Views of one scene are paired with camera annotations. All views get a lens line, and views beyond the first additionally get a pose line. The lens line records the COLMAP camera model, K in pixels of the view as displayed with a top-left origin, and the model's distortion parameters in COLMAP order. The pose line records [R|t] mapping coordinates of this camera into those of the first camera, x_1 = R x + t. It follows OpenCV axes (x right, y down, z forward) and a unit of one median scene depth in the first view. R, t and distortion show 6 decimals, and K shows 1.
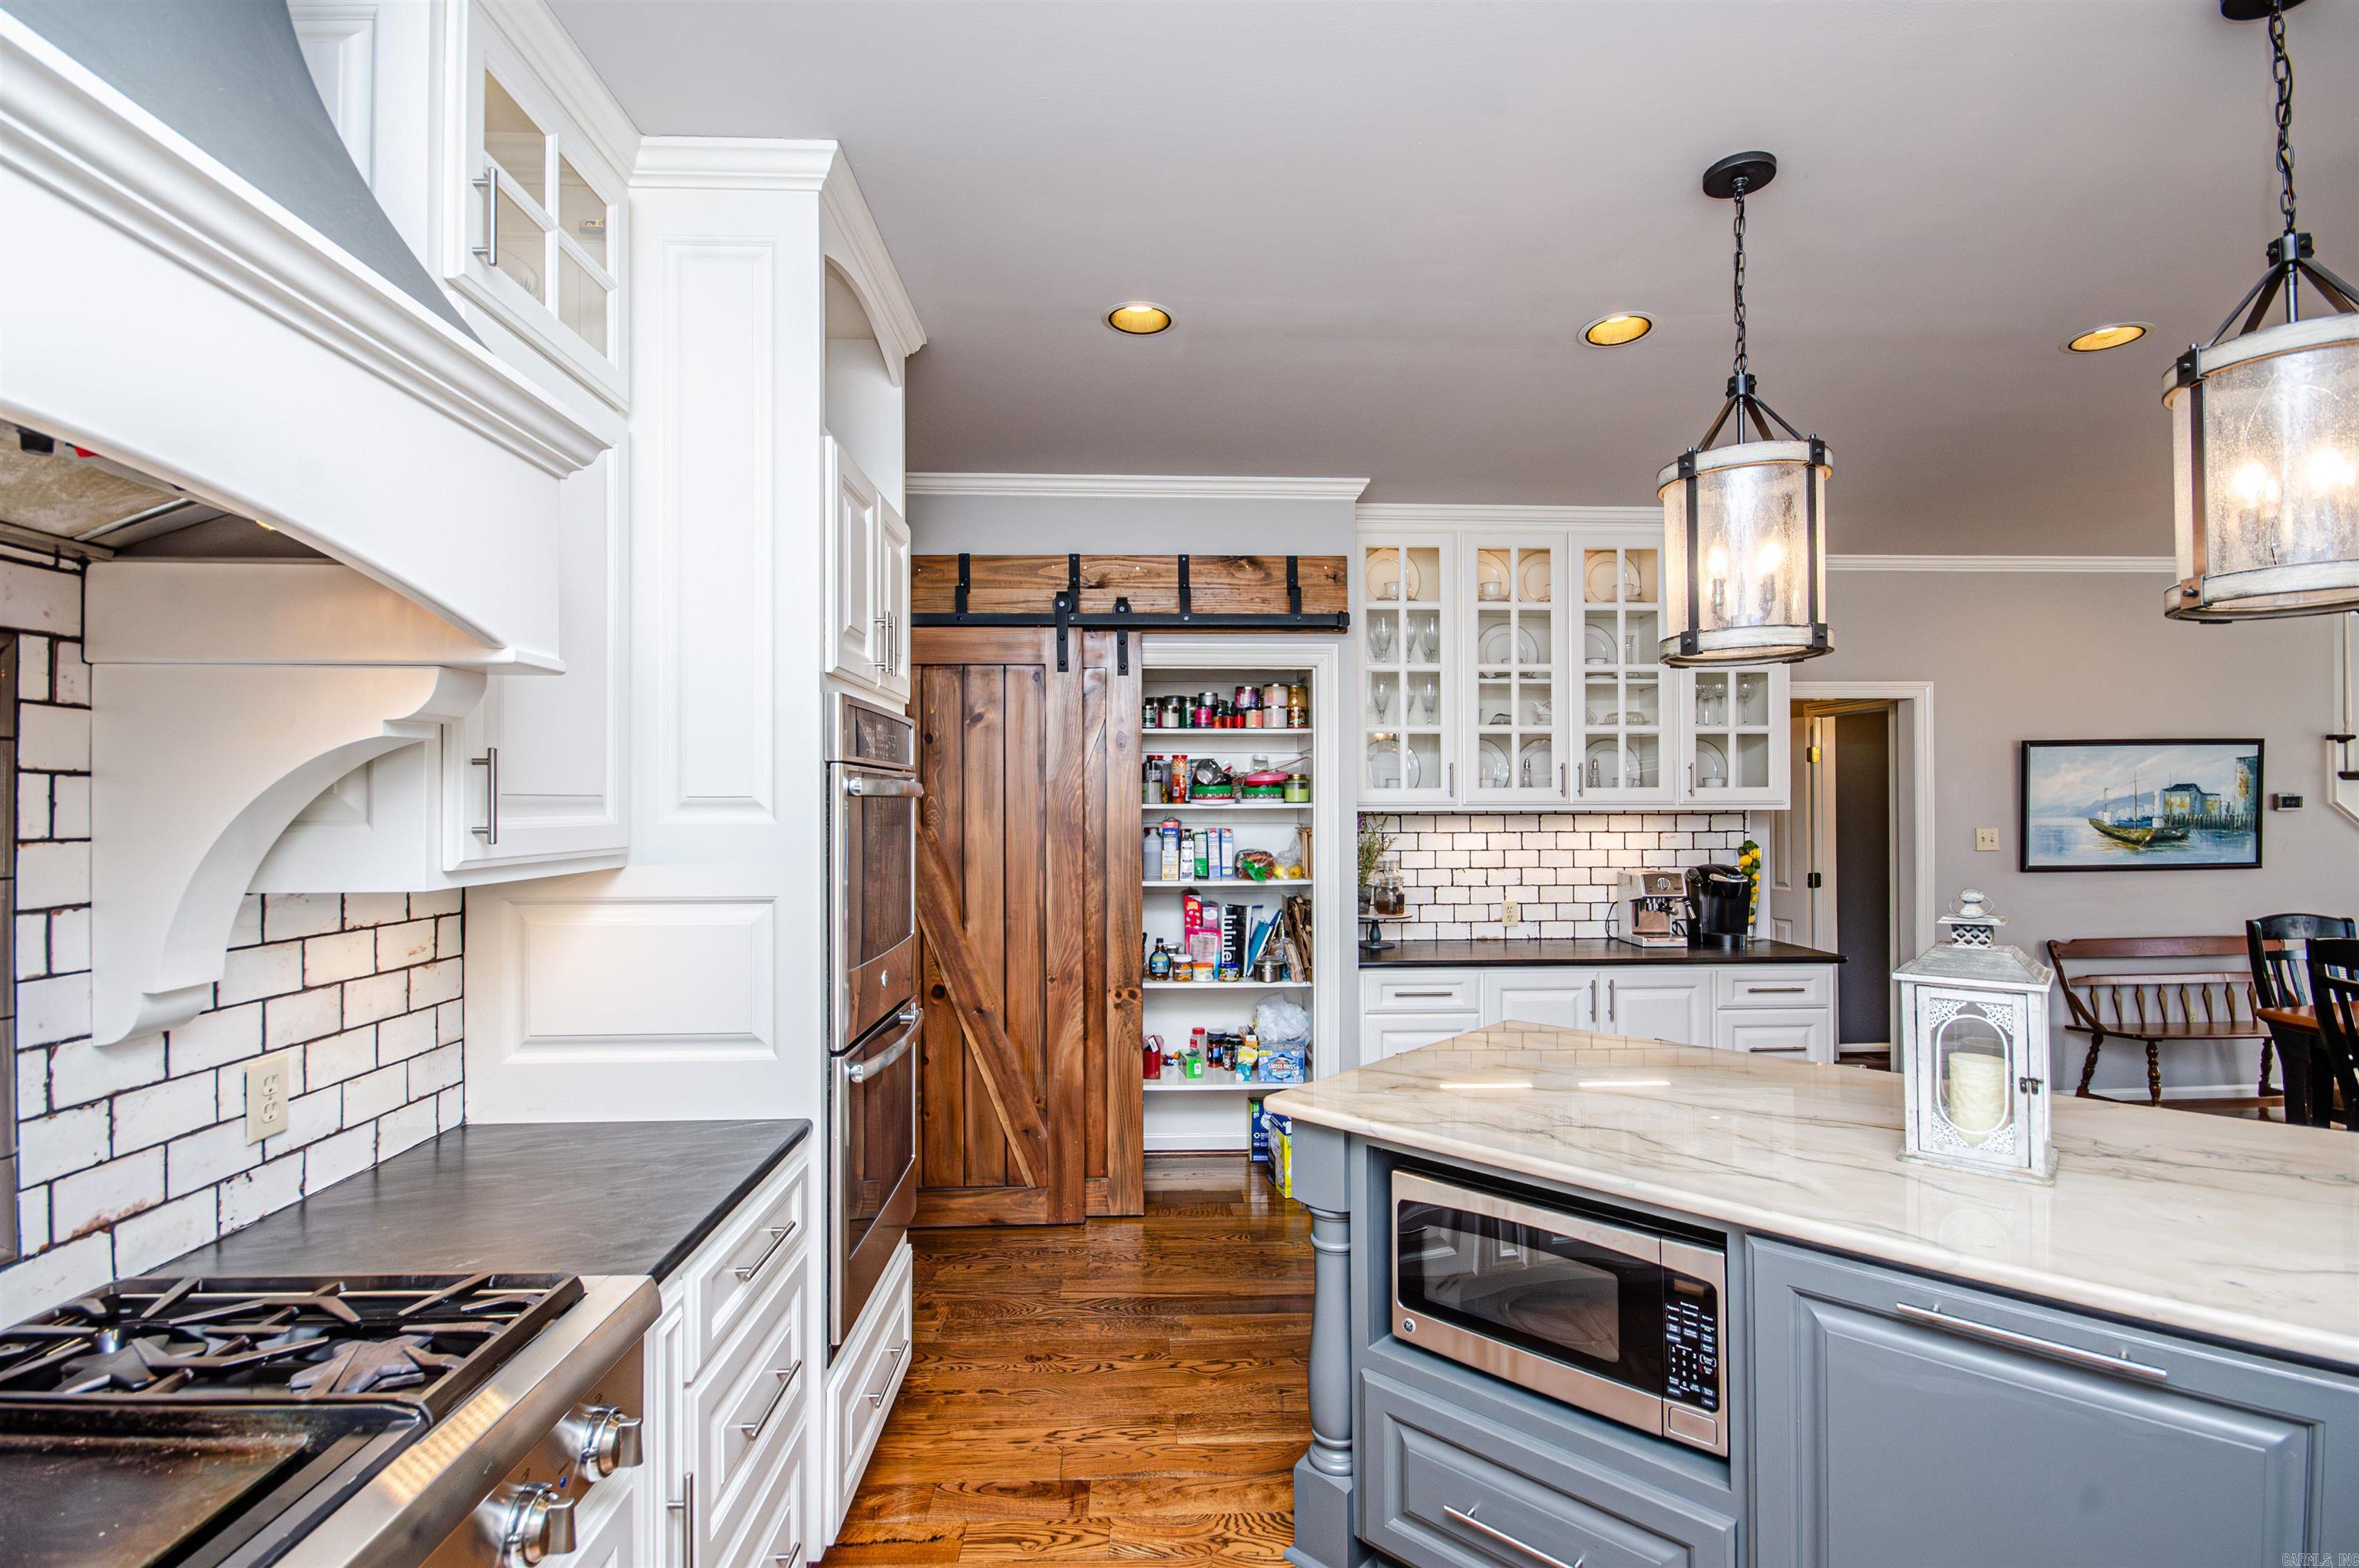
lens RADIAL K [[1040.5, 0, 1202.6], [0, 1040.5, 801.8], [0, 0, 1]] dist [-0.013687, -0.001050]
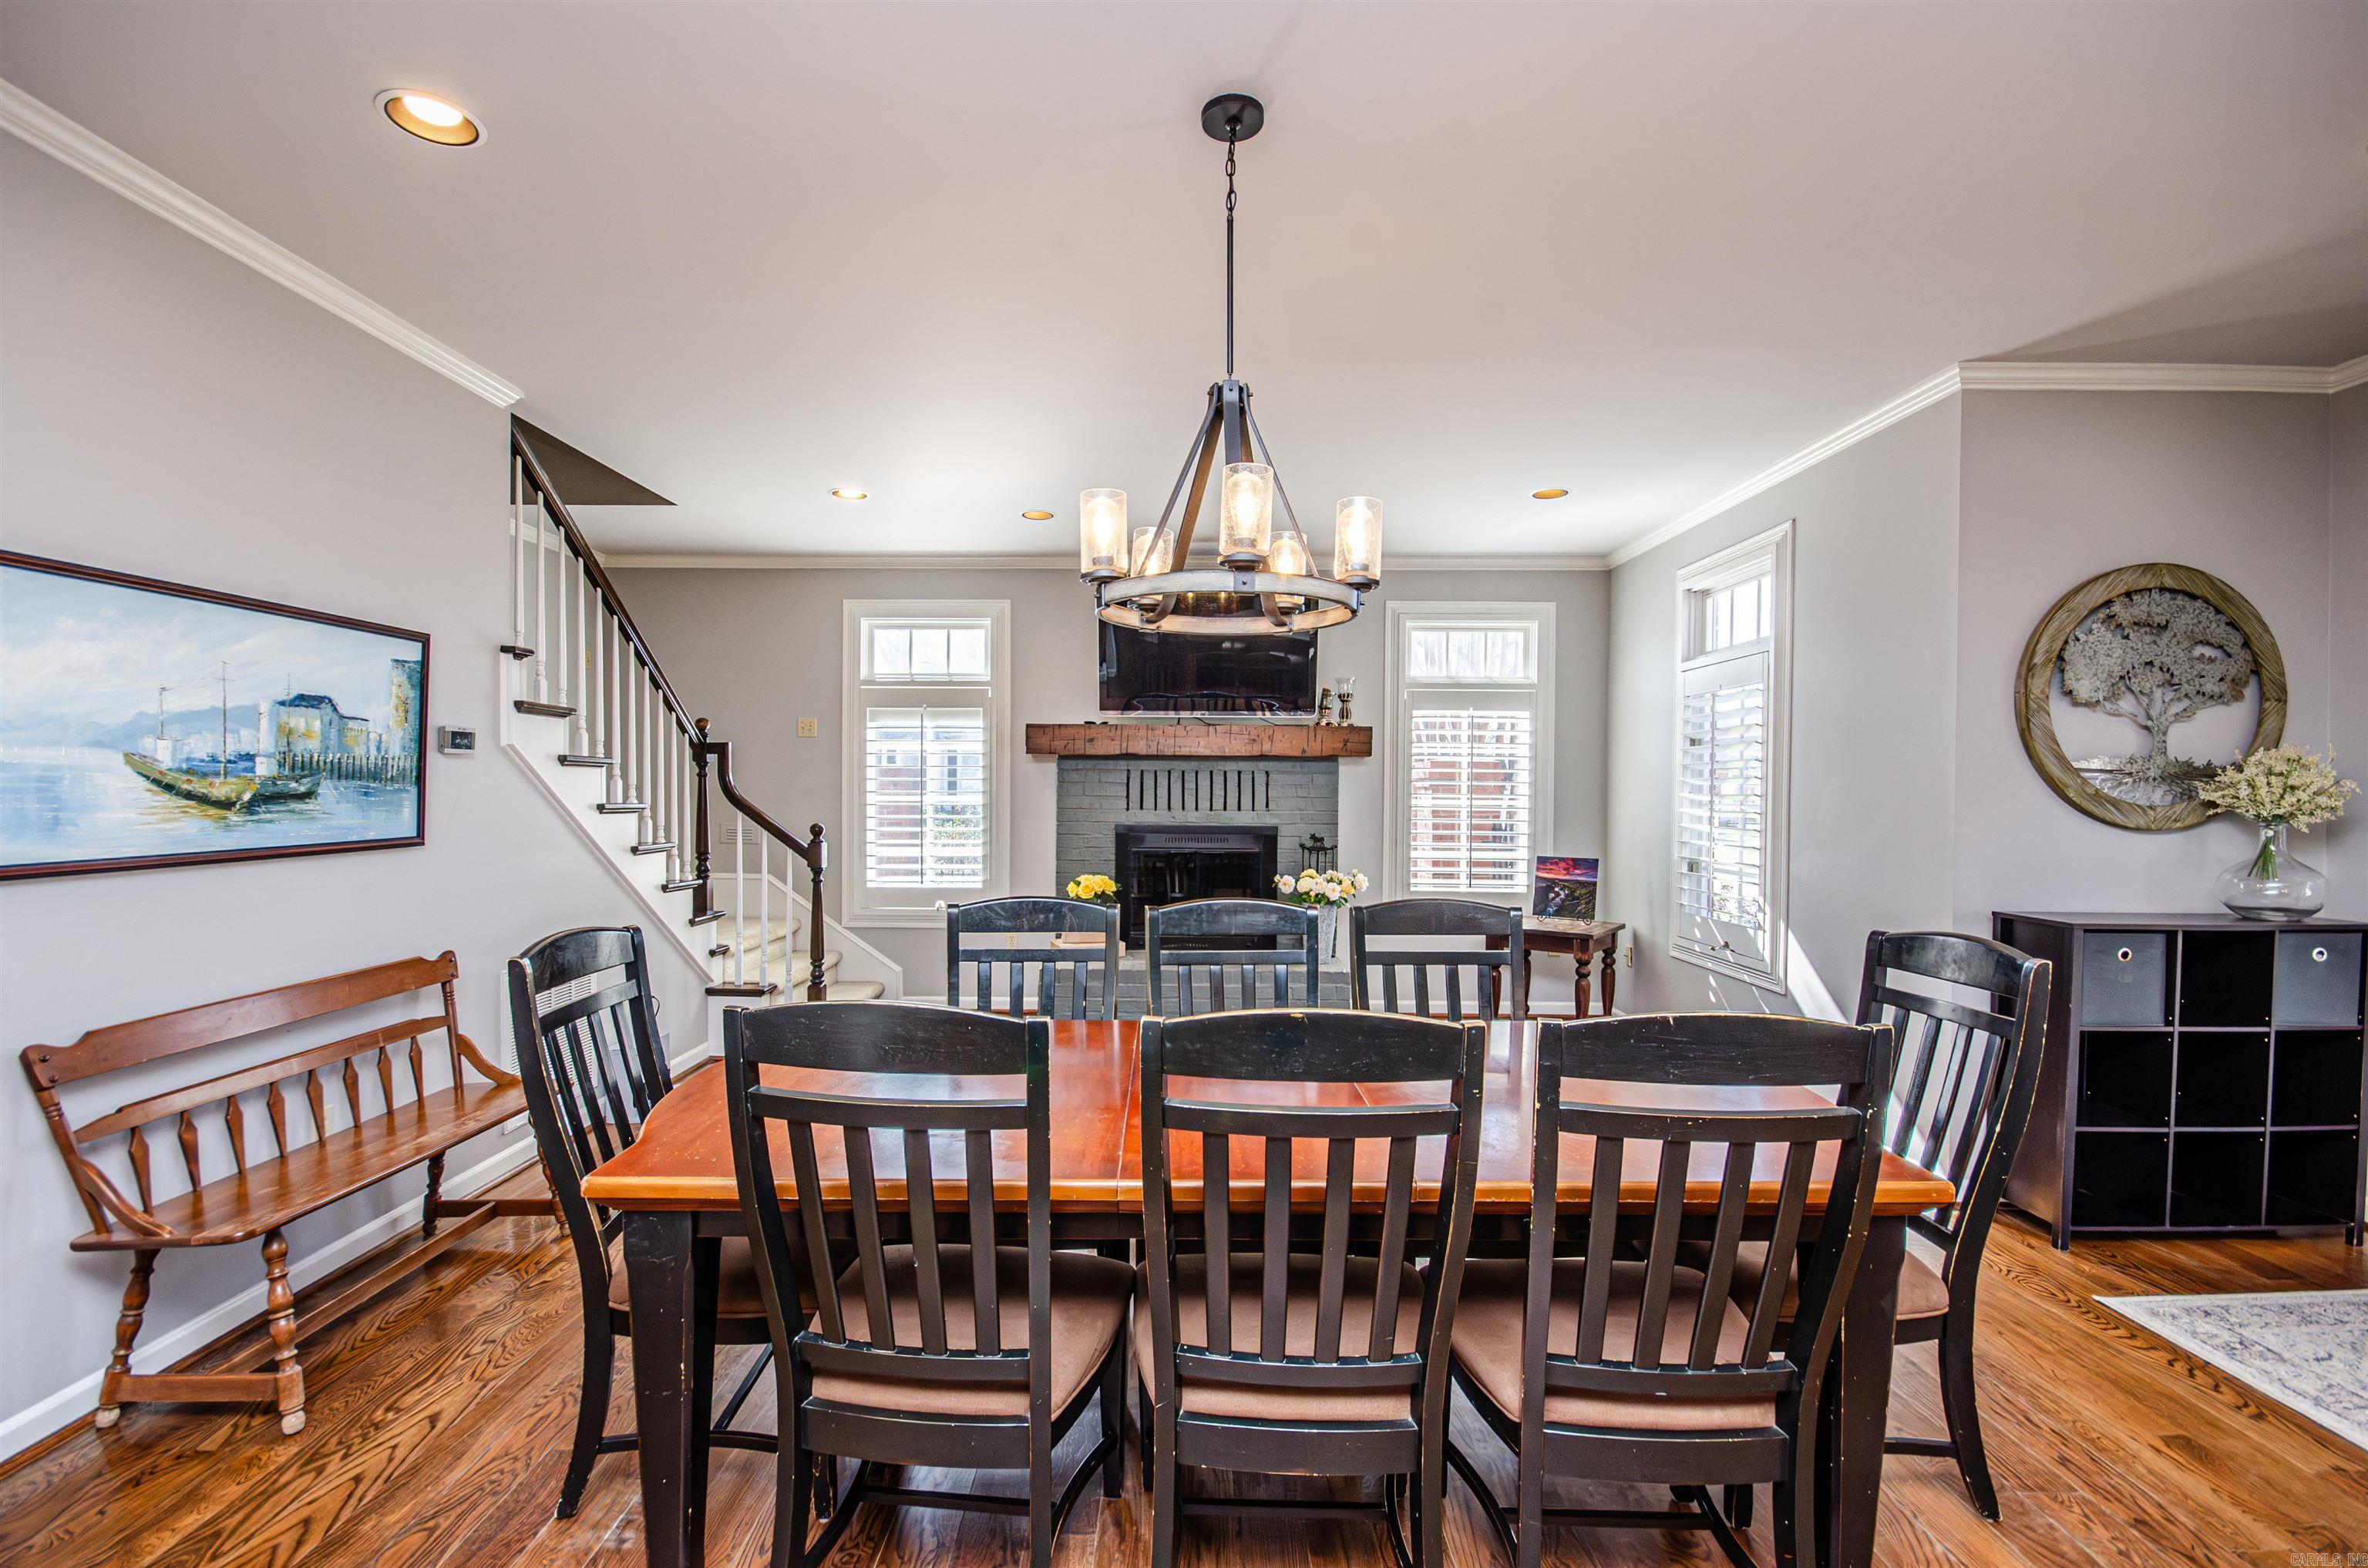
lens RADIAL K [[1044.5, 0, 1199.5], [0, 1044.5, 813.9], [0, 0, 1]] dist [-0.013687, -0.001050]
pose [[0.023870, -0.015175, 0.999600, 0.461683], [-0.021931, 0.999636, 0.015699, 0.027903], [-0.999474, -0.022297, 0.023529, 0.565278]]
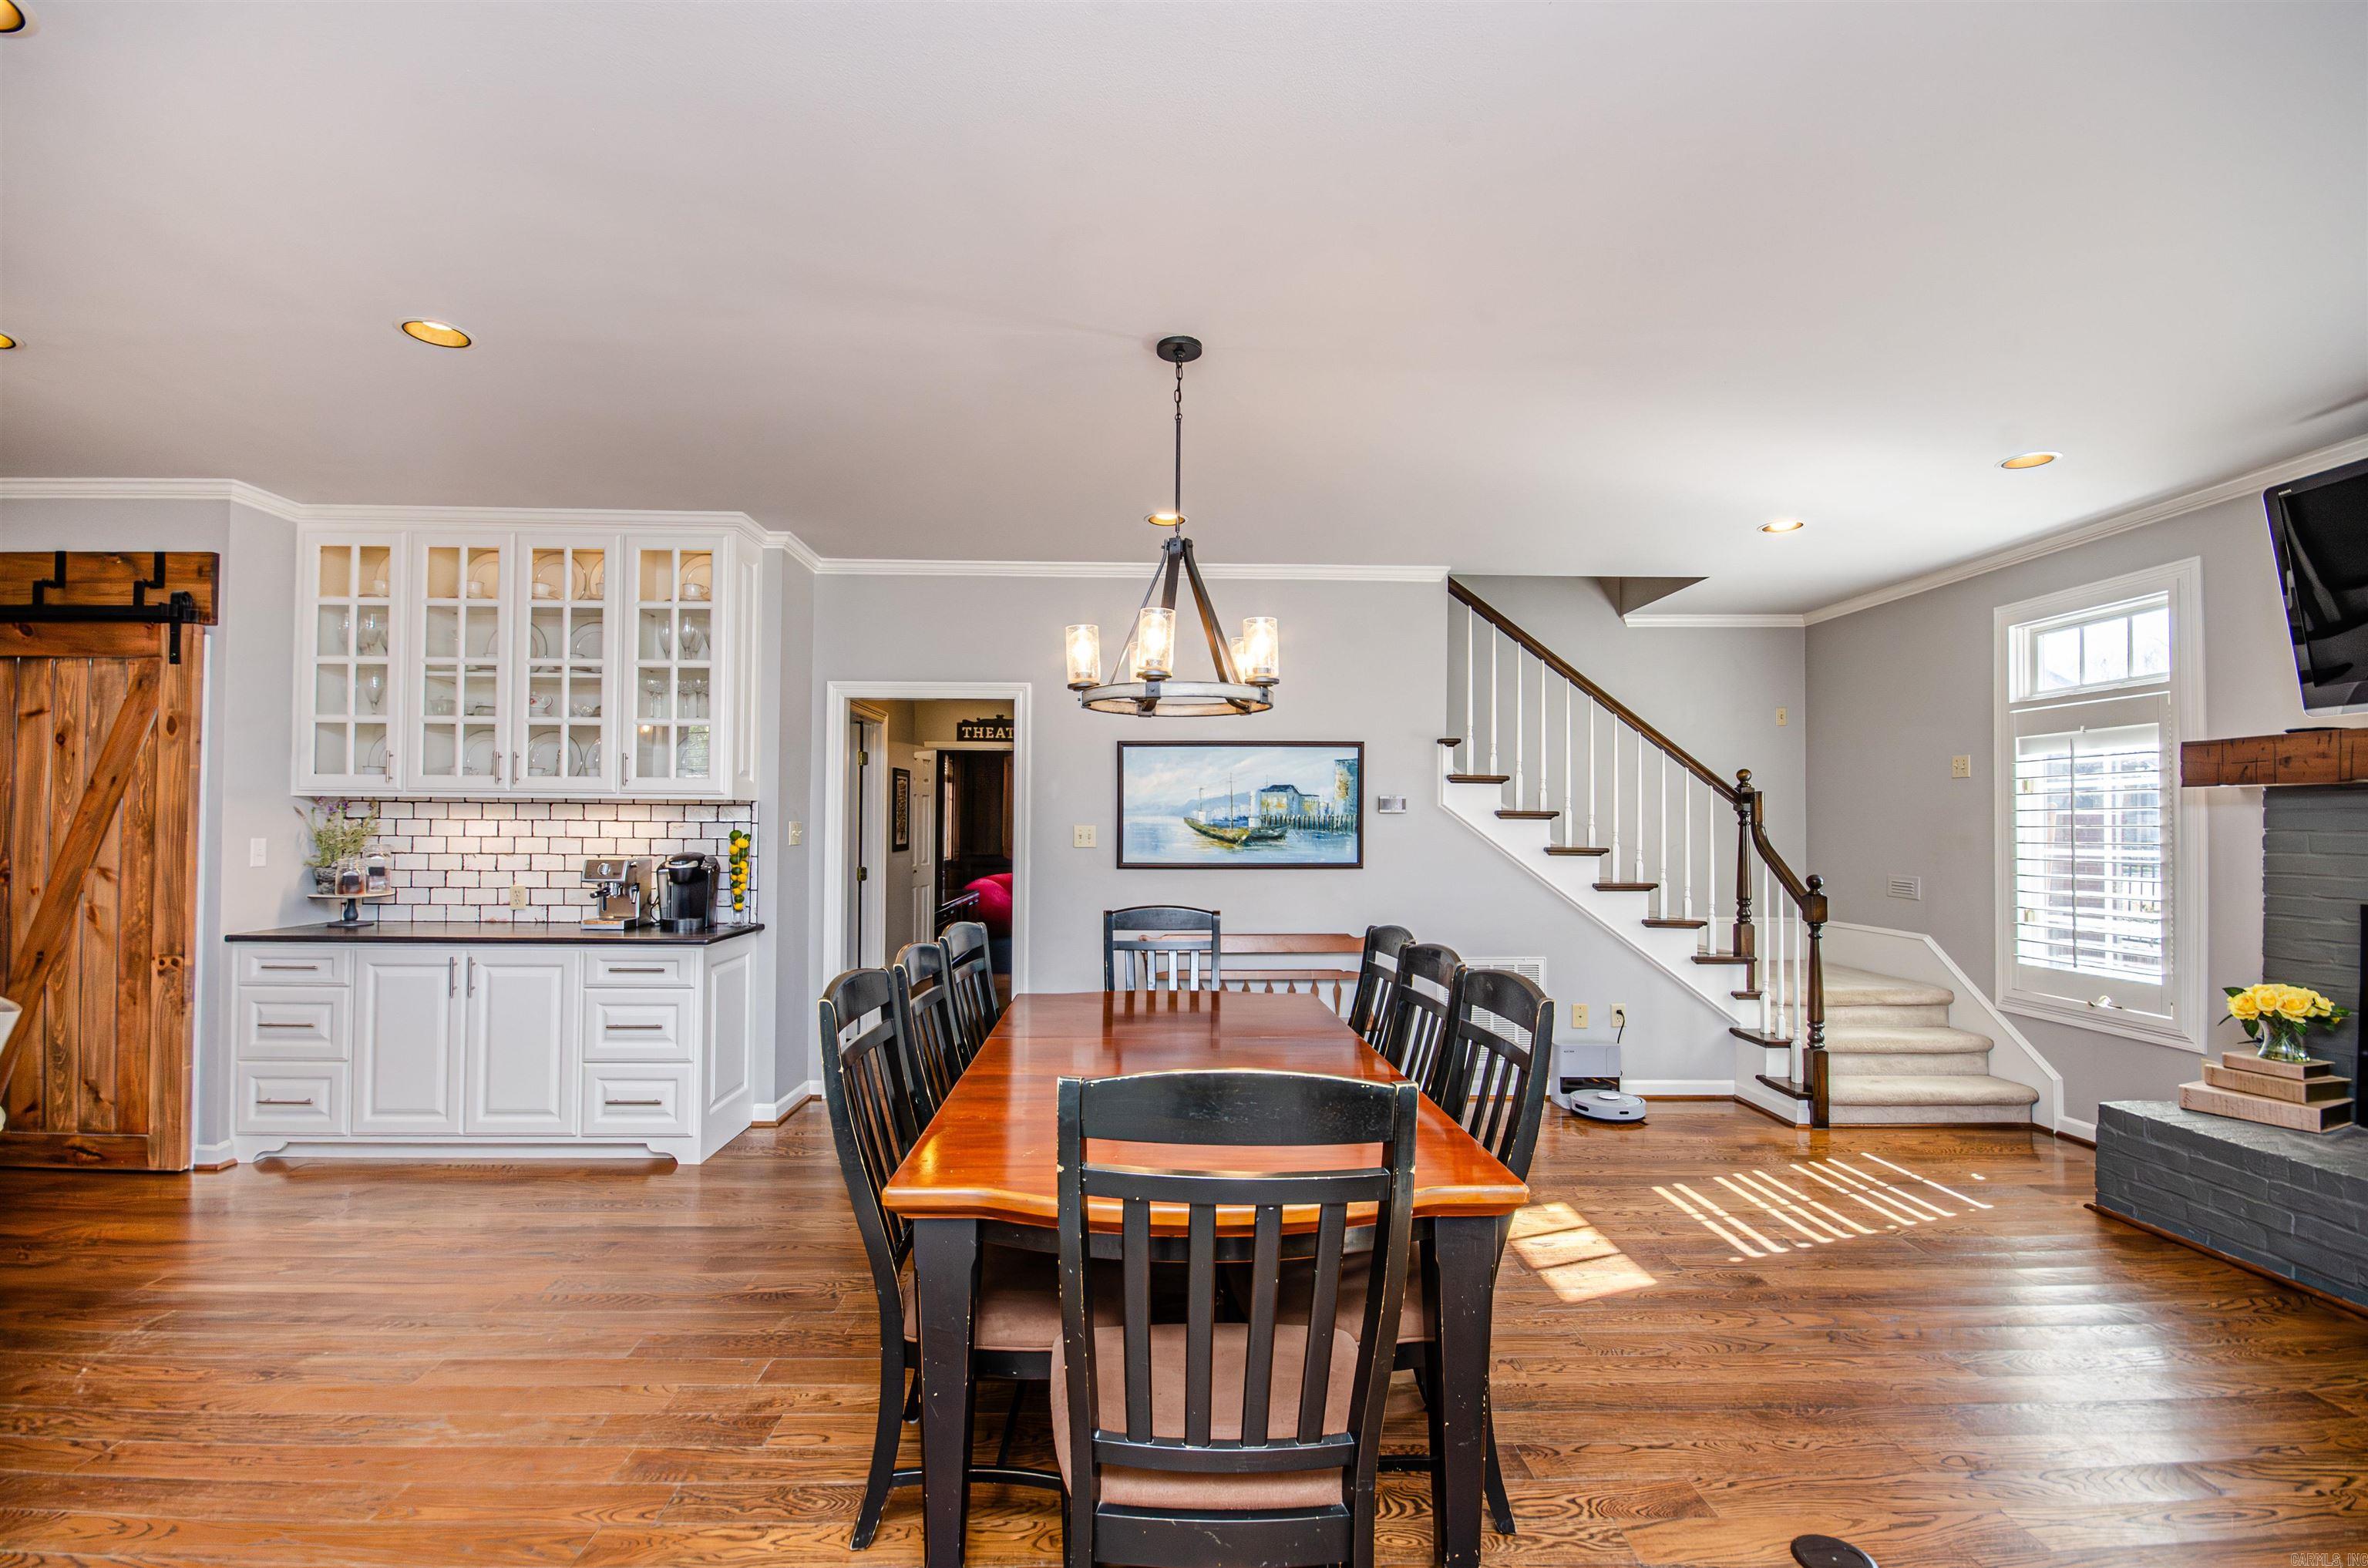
lens RADIAL K [[1015.3, 0, 1170.9], [0, 1015.3, 798.9], [0, 0, 1]] dist [-0.011233, -0.000584]
pose [[0.999857, 0.014035, -0.009404, 0.924742], [-0.014147, 0.999829, -0.011939, 0.010953], [0.009235, 0.012070, 0.999885, -0.009862]]
